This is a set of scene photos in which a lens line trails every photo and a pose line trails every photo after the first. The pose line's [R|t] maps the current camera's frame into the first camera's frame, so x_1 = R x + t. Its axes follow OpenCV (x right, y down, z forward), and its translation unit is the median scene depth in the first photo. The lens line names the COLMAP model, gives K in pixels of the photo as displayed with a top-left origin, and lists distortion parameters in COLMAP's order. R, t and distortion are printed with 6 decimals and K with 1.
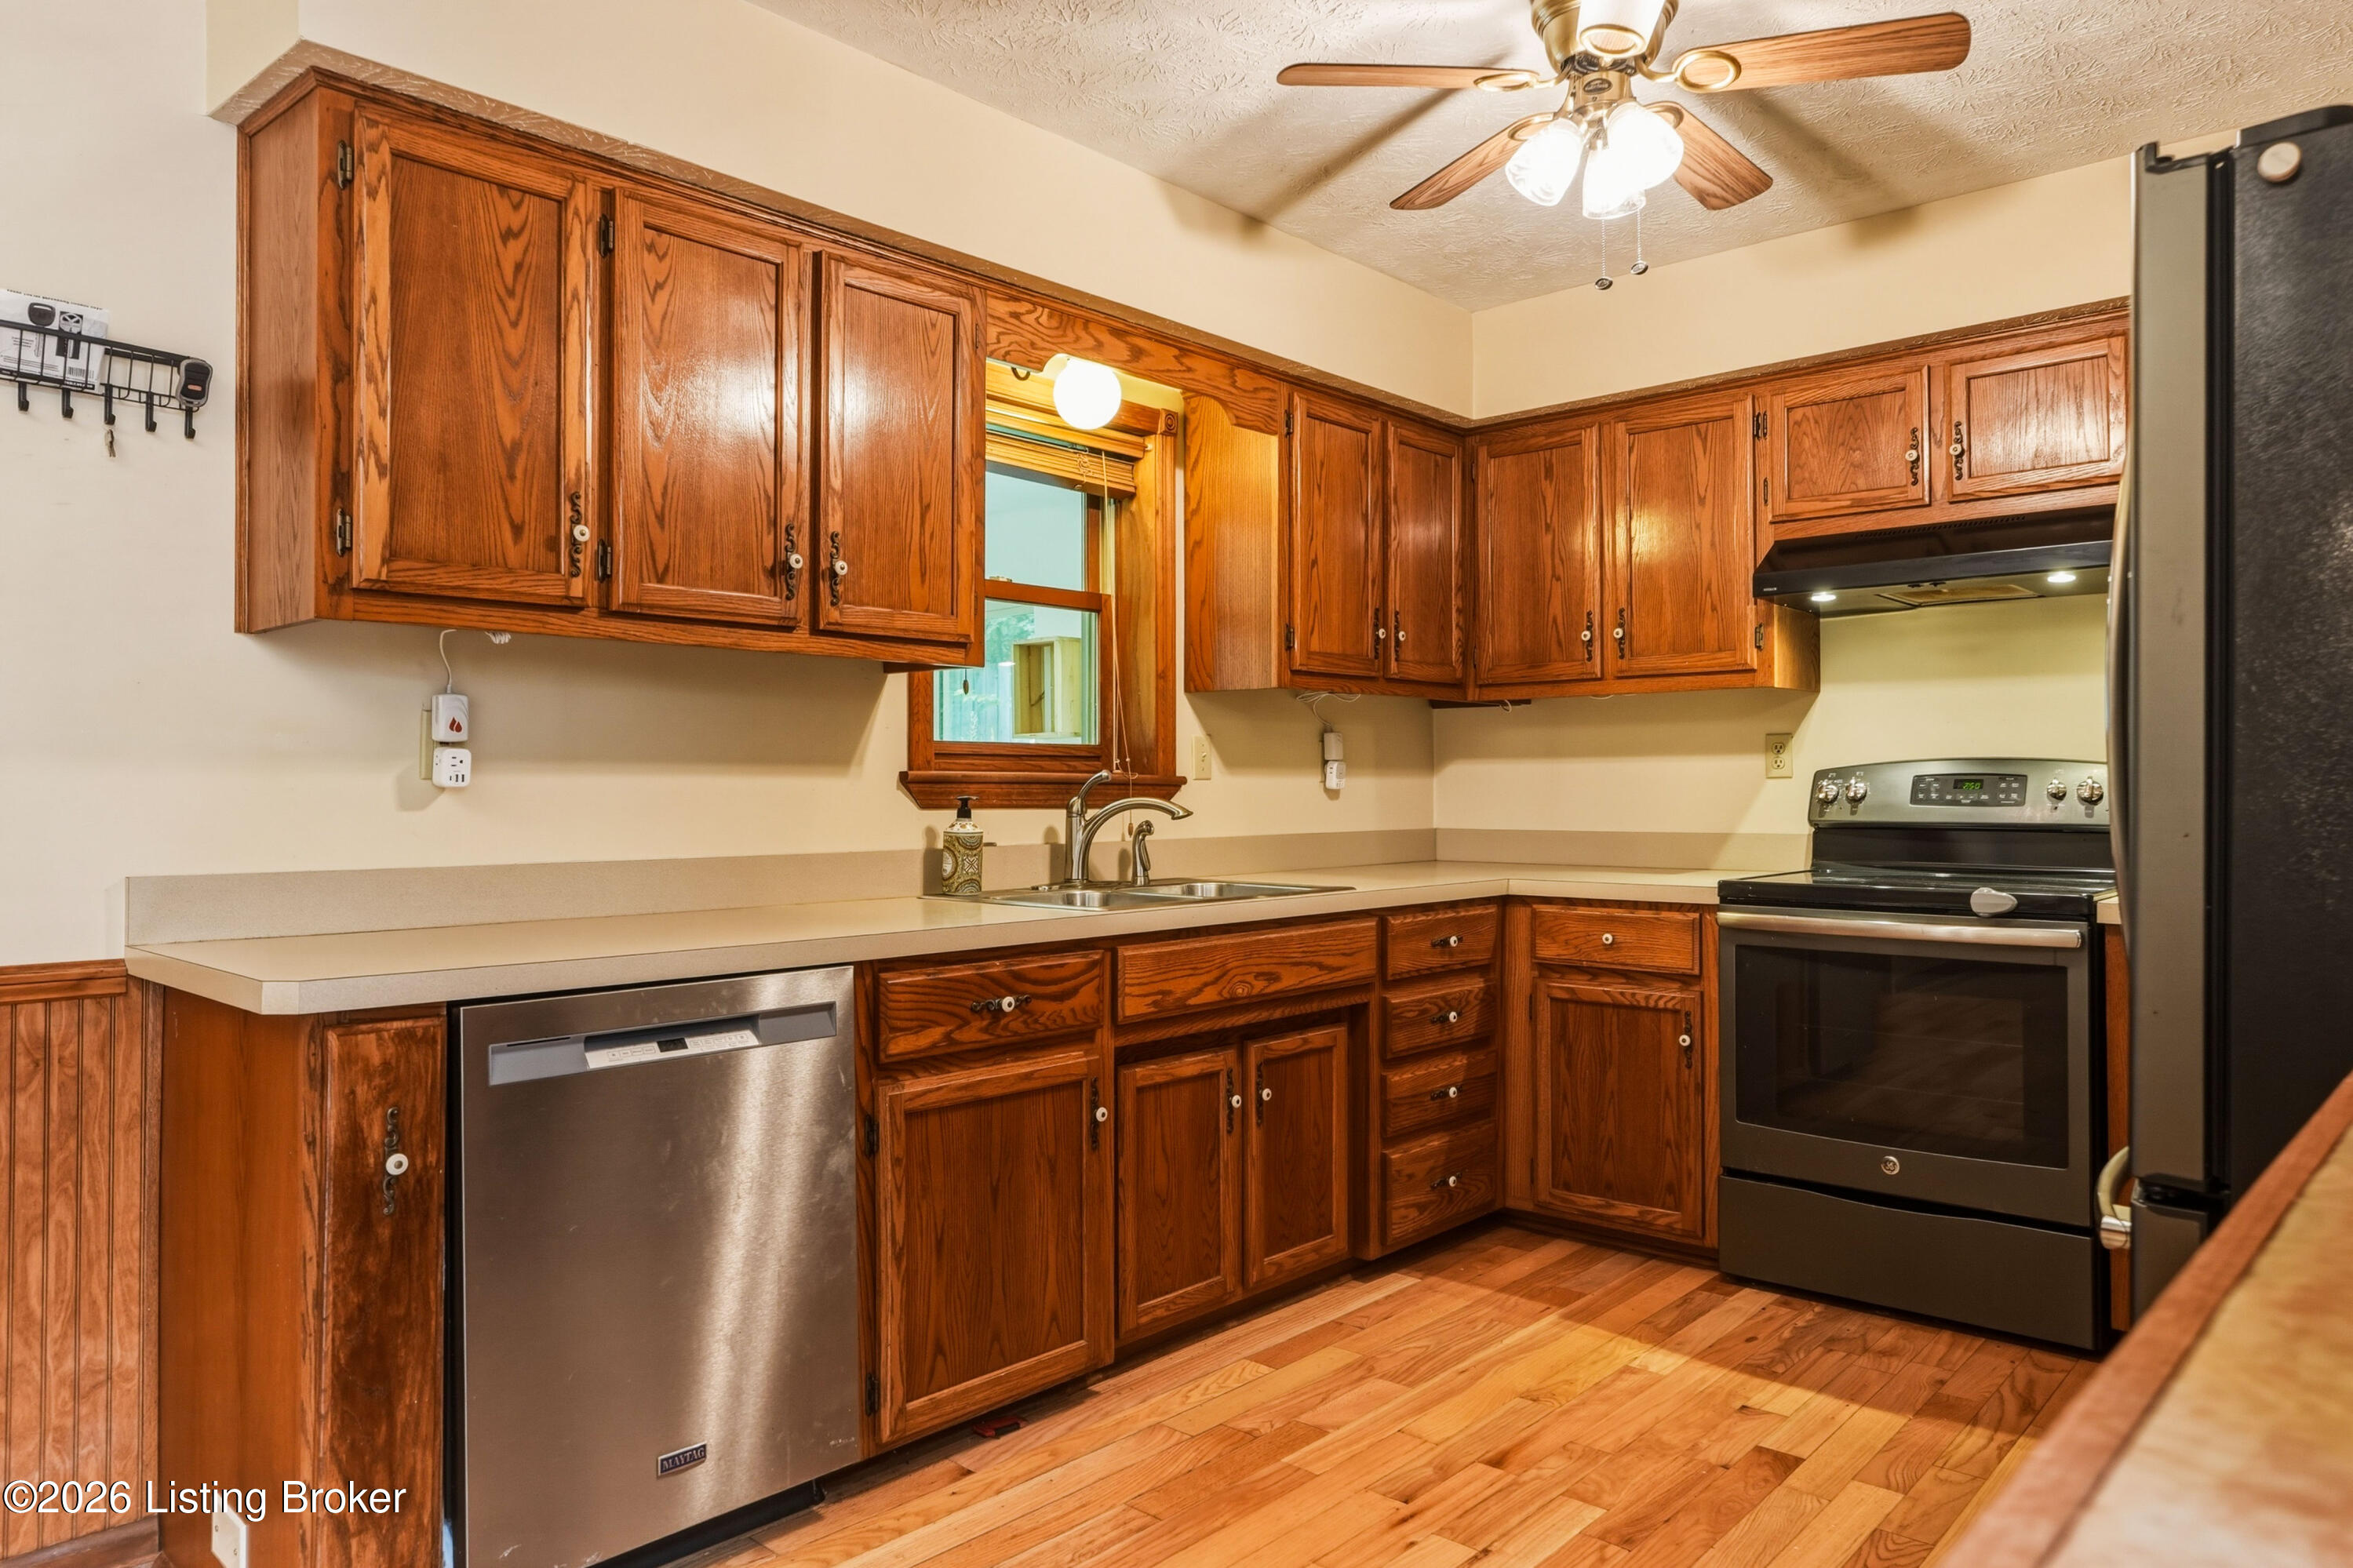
lens RADIAL K [[1426.2, 0, 1189.8], [0, 1426.2, 761.2], [0, 0, 1]] dist [-0.046984, 0.032100]
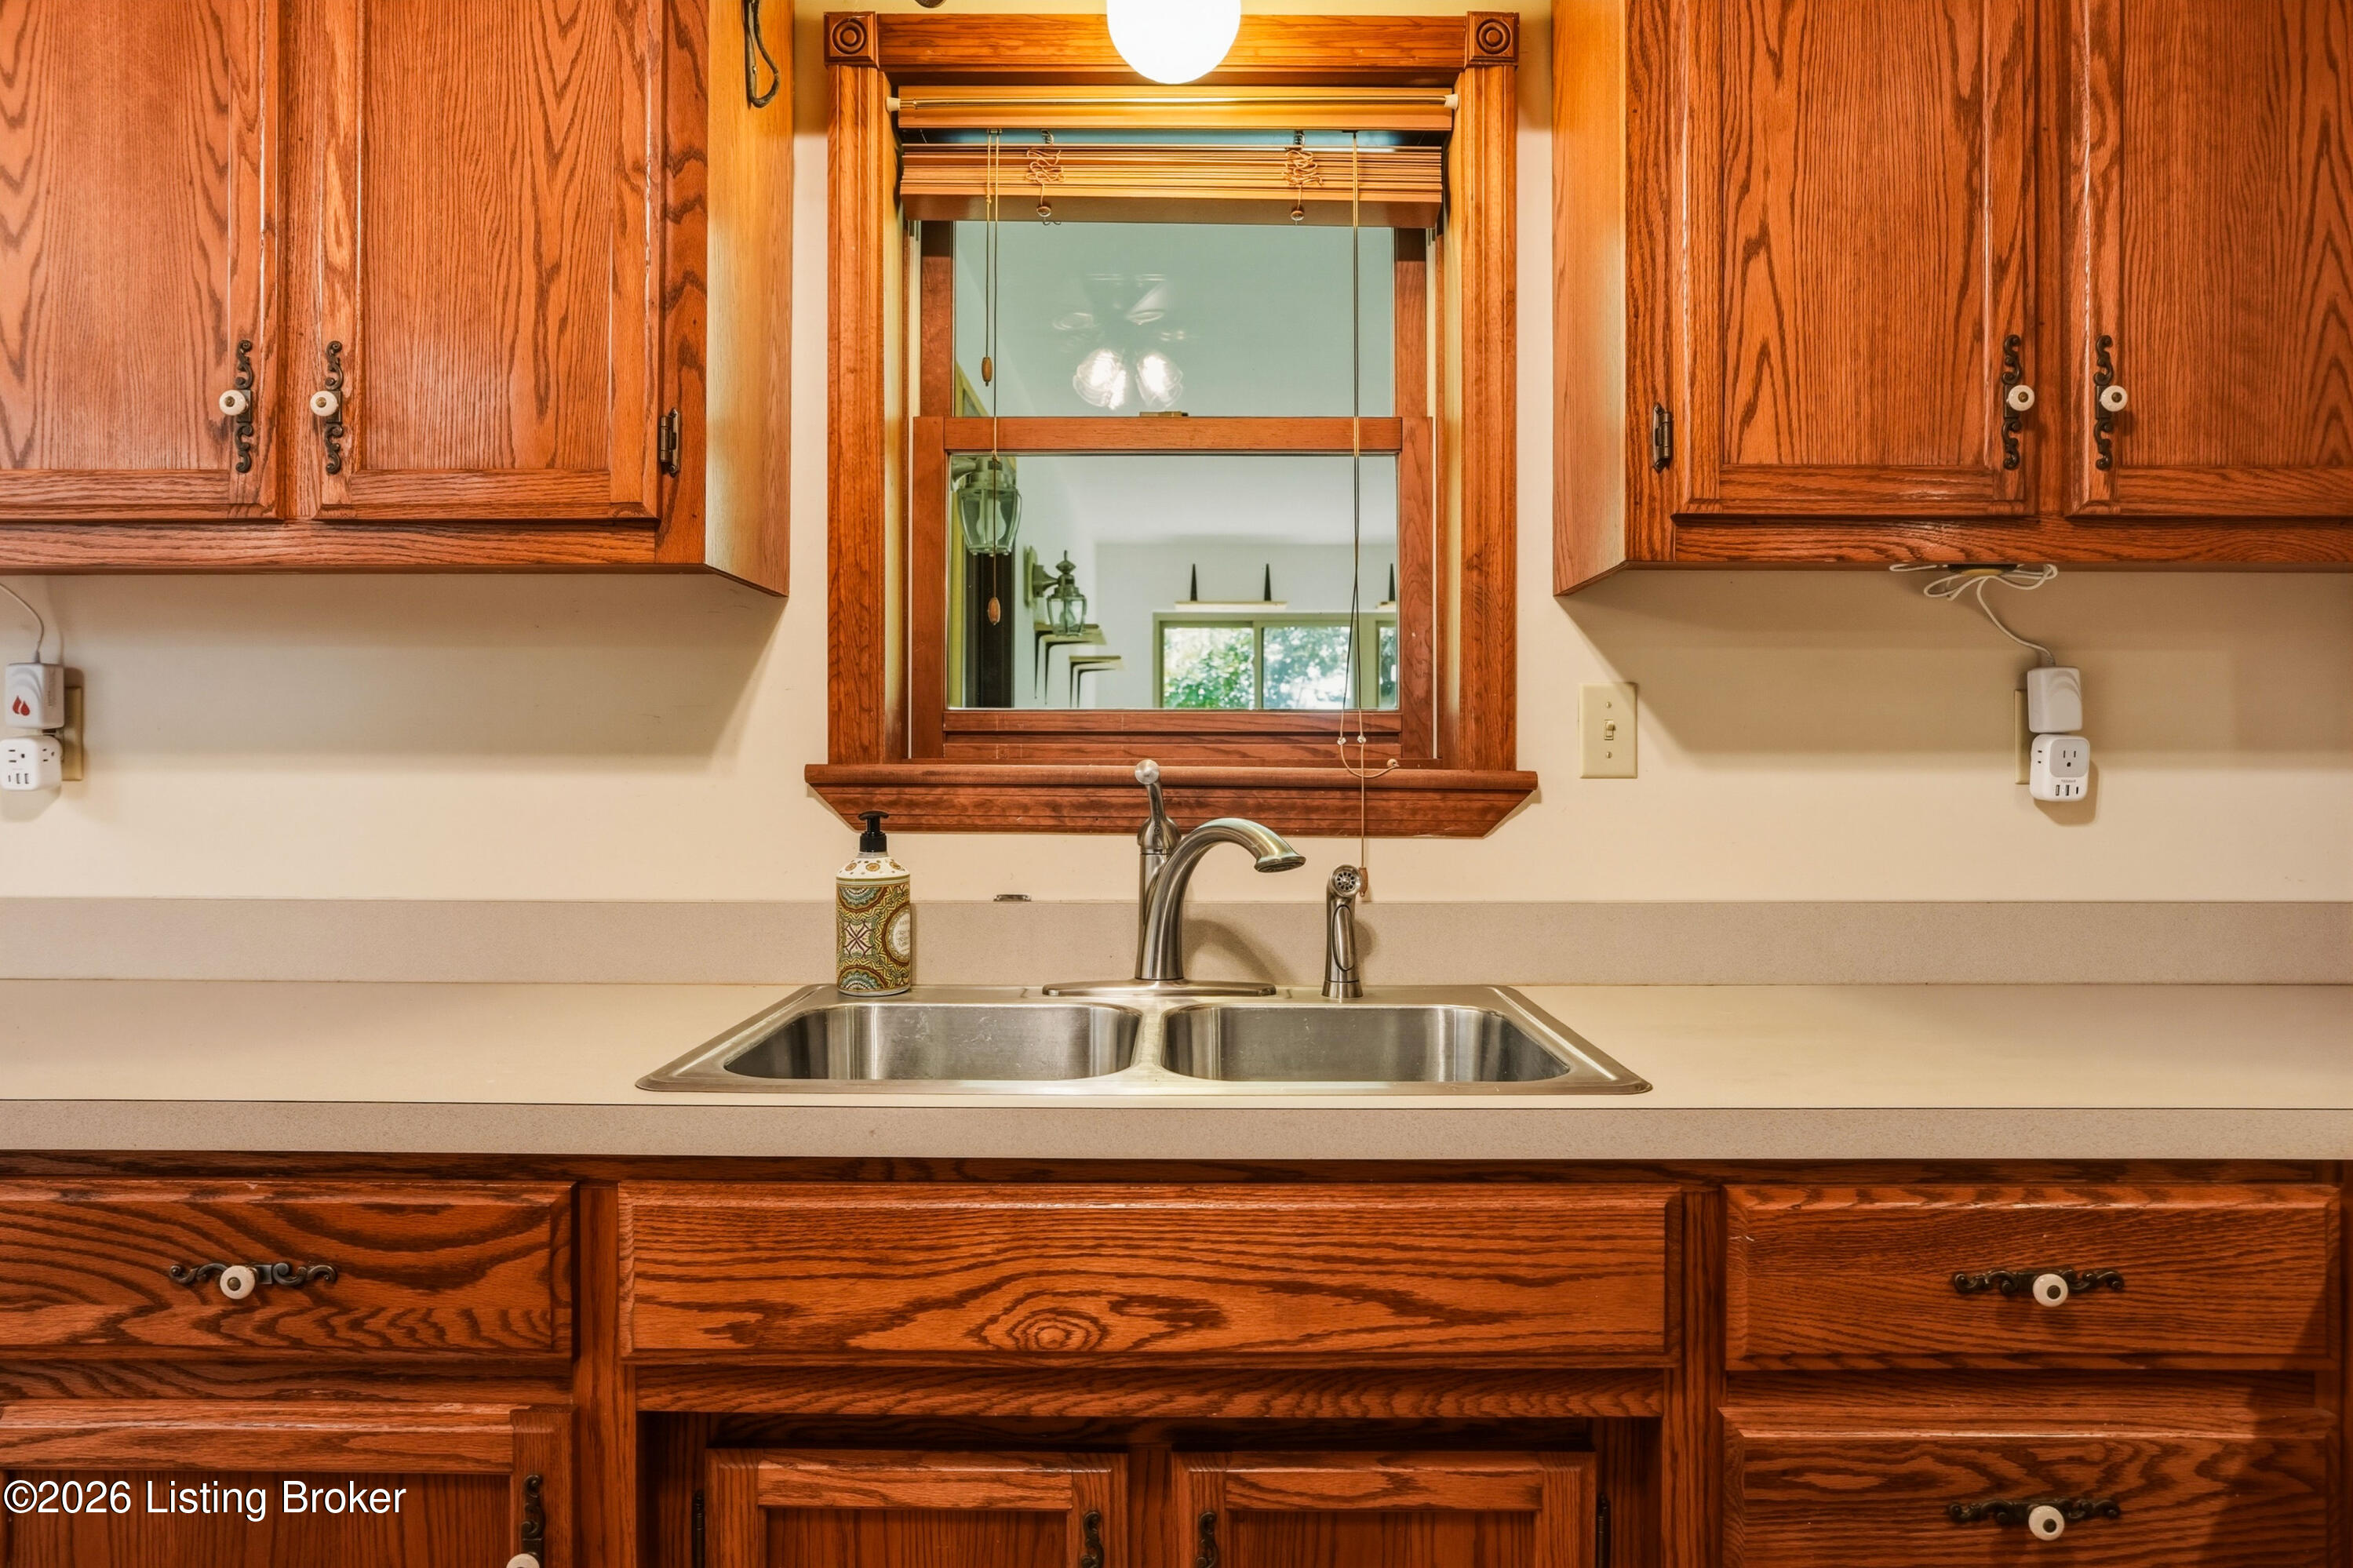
lens RADIAL K [[1426.2, 0, 1189.8], [0, 1426.2, 761.2], [0, 0, 1]] dist [-0.046984, 0.032100]
pose [[0.679654, 0.000236, -0.733533, 0.330816], [0.010347, 0.999897, 0.009908, 0.001593], [0.733460, -0.014324, 0.679581, 0.740772]]
